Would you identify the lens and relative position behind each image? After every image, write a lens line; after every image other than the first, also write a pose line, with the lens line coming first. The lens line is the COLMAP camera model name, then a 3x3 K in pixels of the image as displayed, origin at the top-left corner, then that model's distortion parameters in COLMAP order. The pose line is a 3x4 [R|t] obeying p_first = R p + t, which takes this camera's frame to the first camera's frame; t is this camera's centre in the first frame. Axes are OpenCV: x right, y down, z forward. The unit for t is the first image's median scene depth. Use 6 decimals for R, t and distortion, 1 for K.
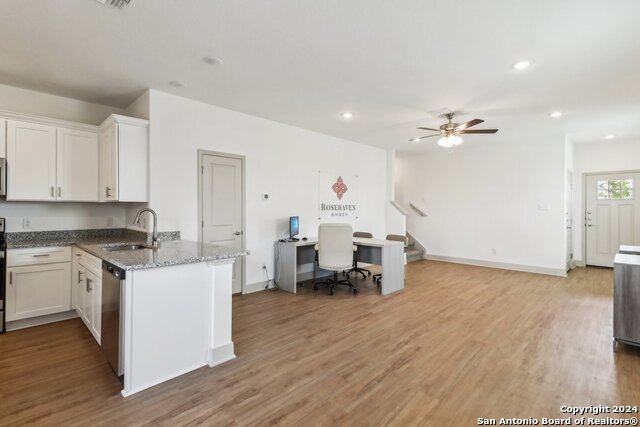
lens RADIAL K [[306.6, 0, 312.5], [0, 306.6, 205.7], [0, 0, 1]] dist [-0.000394, -0.002249]
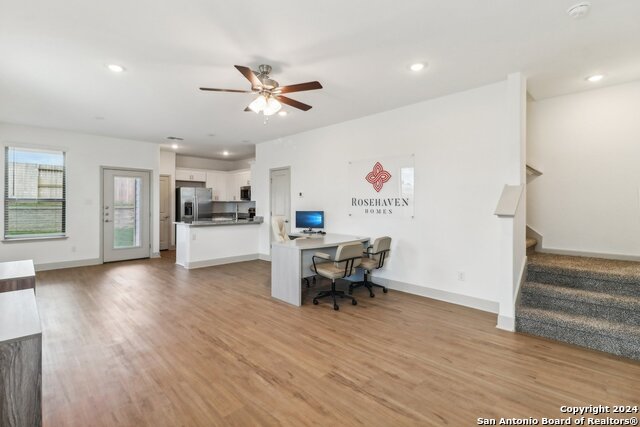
lens RADIAL K [[306.6, 0, 317.8], [0, 306.6, 207.7], [0, 0, 1]] dist [-0.000394, -0.002249]
pose [[-0.012337, 0.009338, -0.999880, 0.896995], [0.013898, 0.999861, 0.009167, 0.010886], [0.999827, -0.013783, -0.012465, 0.888534]]
